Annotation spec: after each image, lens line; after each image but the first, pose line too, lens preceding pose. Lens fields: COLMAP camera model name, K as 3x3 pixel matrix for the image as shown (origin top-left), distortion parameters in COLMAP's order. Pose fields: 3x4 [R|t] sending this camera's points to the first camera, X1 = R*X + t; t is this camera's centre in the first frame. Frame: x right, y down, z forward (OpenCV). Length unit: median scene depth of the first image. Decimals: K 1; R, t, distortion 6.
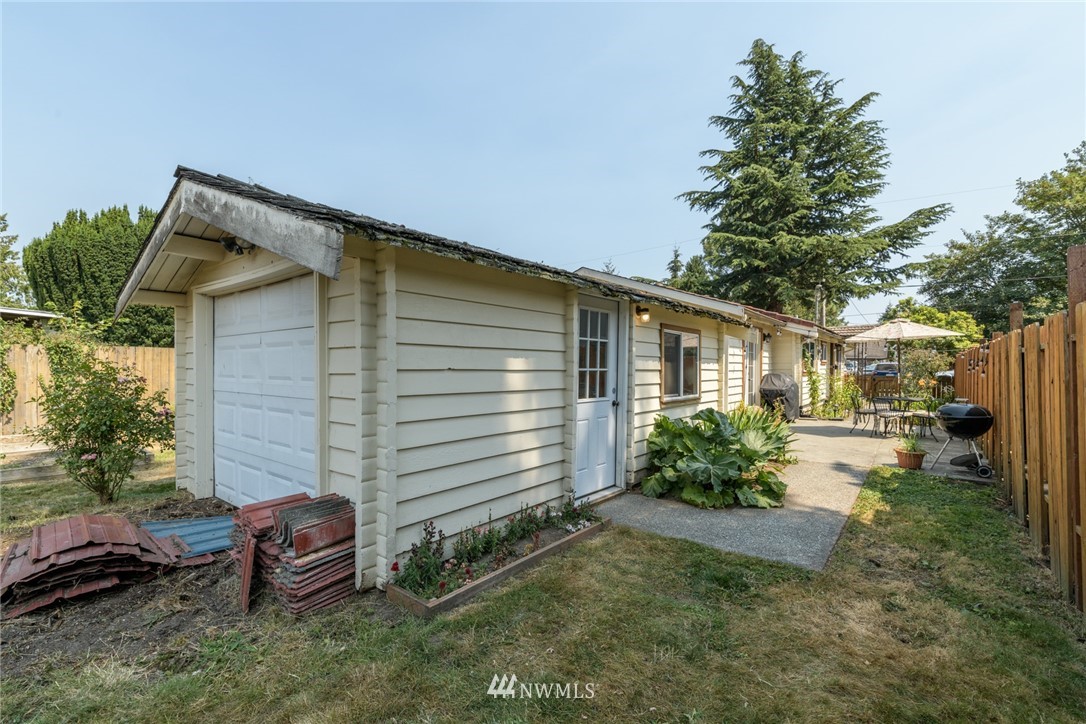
lens RADIAL K [[468.4, 0, 545.3], [0, 468.4, 368.0], [0, 0, 1]] dist [0.019659, -0.013953]
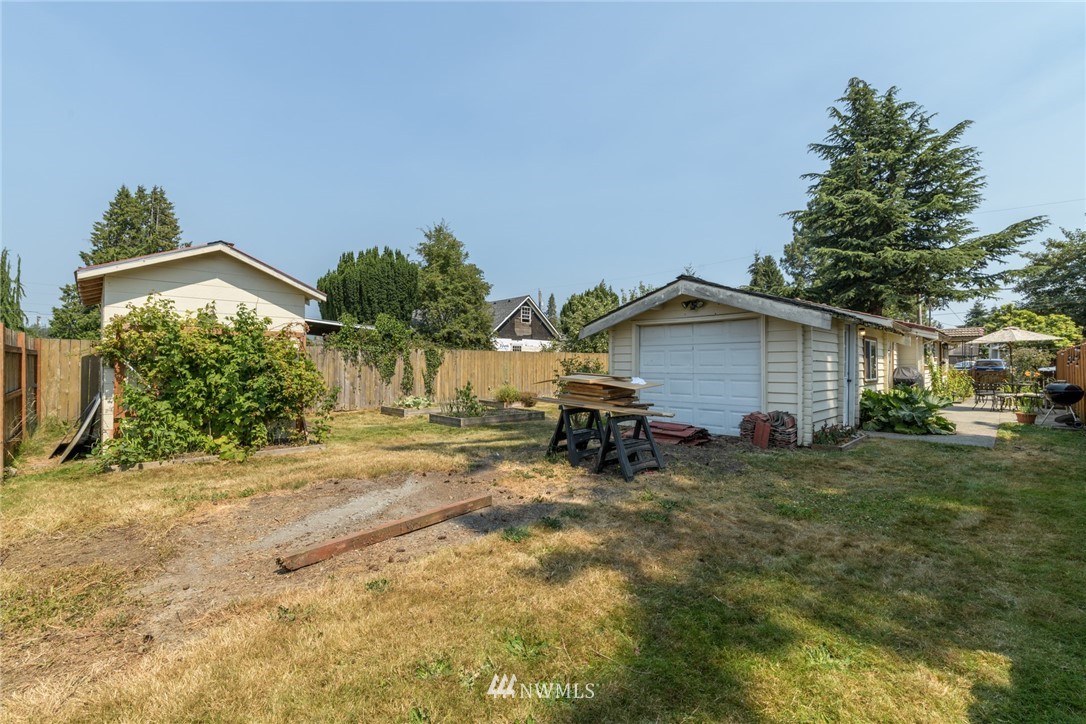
lens RADIAL K [[457.8, 0, 548.4], [0, 457.8, 353.6], [0, 0, 1]] dist [-0.002160, 0.000242]
pose [[0.992425, -0.004100, -0.122780, -0.172986], [0.000766, 0.999630, -0.027189, 0.003994], [0.122846, 0.026889, 0.992061, -0.199562]]
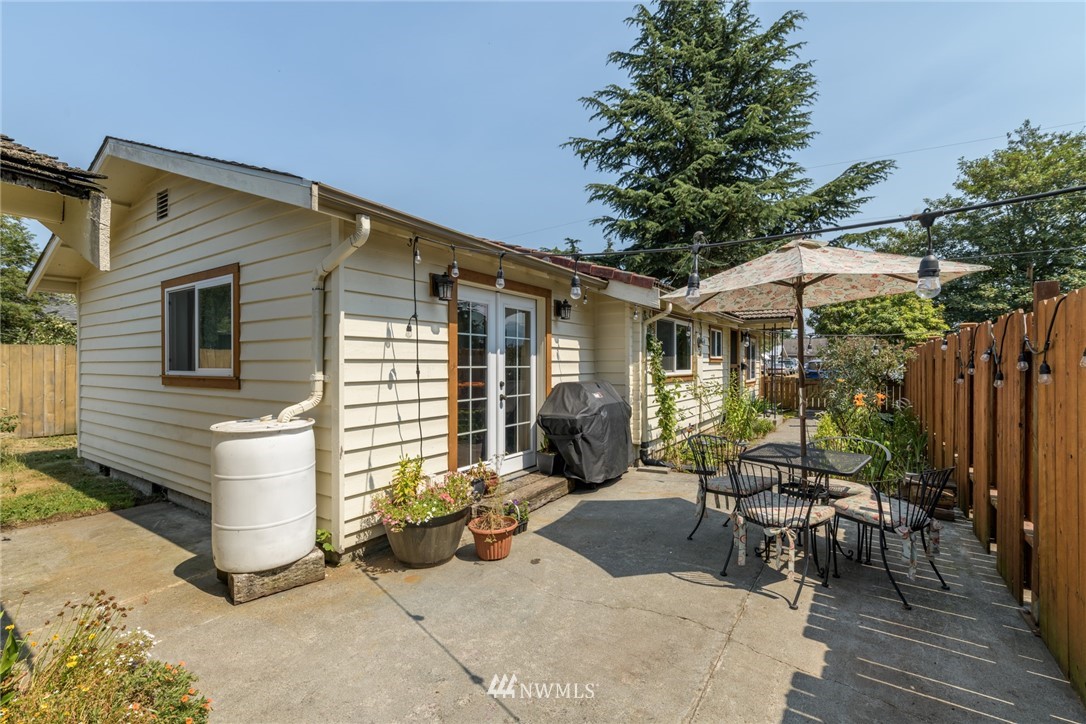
lens RADIAL K [[472.4, 0, 543.0], [0, 472.4, 362.0], [0, 0, 1]] dist [-0.000021, -0.000058]
pose [[0.996667, -0.001331, 0.081561, 0.207540], [0.001983, 0.999967, -0.007905, -0.002787], [-0.081548, 0.008040, 0.996637, 0.258439]]
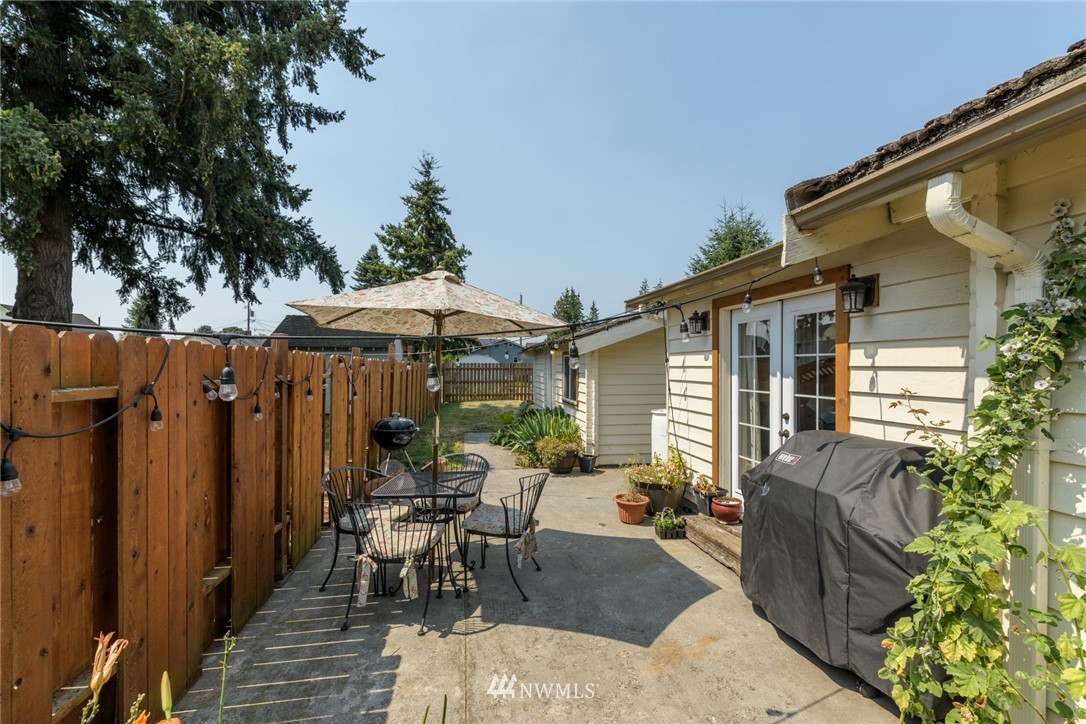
lens RADIAL K [[468.4, 0, 545.3], [0, 468.4, 368.0], [0, 0, 1]] dist [0.019659, -0.013953]
pose [[-0.664778, 0.001511, -0.747039, 0.388280], [-0.004571, 0.999971, 0.006090, -0.012365], [0.747027, 0.007464, -0.664752, 0.523083]]
